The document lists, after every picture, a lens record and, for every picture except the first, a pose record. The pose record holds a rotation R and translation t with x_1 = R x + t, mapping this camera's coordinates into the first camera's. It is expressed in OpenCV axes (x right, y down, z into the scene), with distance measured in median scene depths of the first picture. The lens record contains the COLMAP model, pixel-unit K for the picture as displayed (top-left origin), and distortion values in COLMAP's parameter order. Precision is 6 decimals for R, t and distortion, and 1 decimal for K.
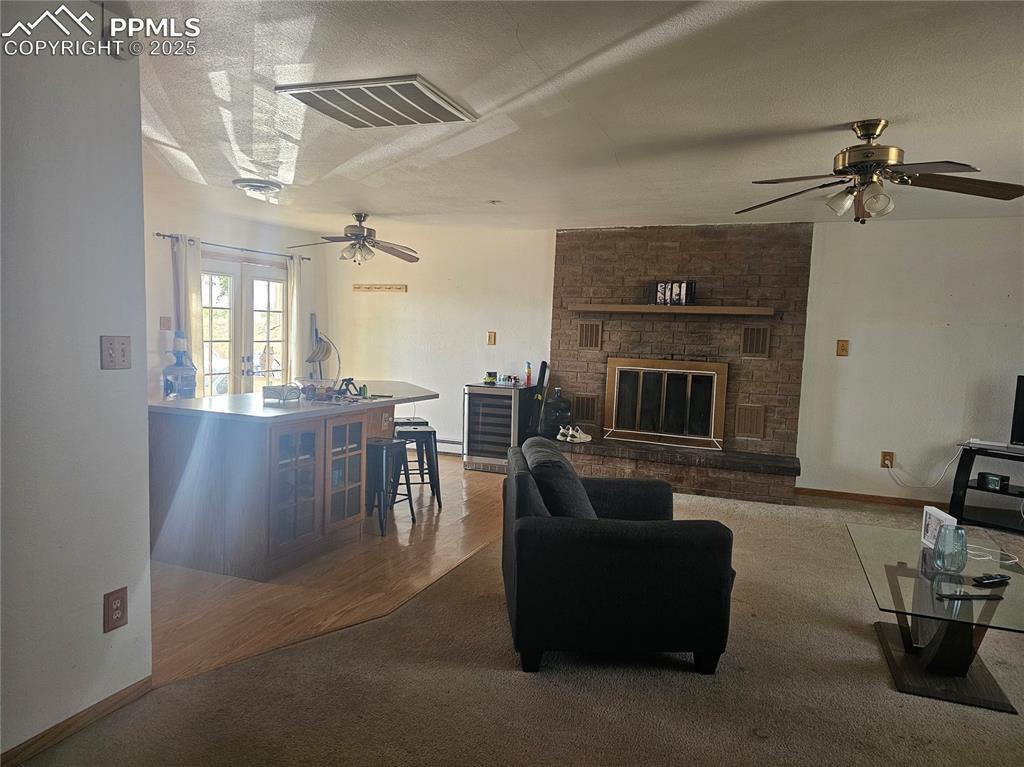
lens RADIAL K [[677.7, 0, 515.1], [0, 677.7, 392.2], [0, 0, 1]] dist [0.051118, -0.029329]
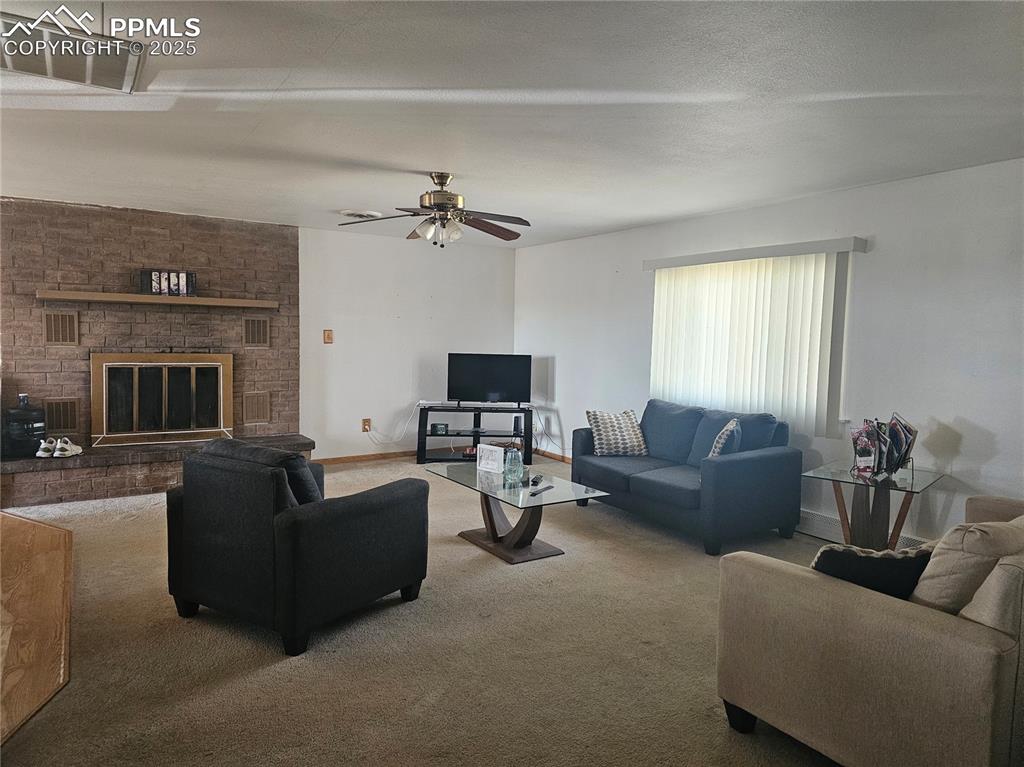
lens RADIAL K [[677.7, 0, 521.8], [0, 677.7, 382.1], [0, 0, 1]] dist [0.051118, -0.029329]
pose [[0.584080, -0.081761, 0.807568, -0.270585], [0.075911, 0.996056, 0.045941, -0.014146], [-0.808138, 0.034470, 0.587983, 0.041276]]
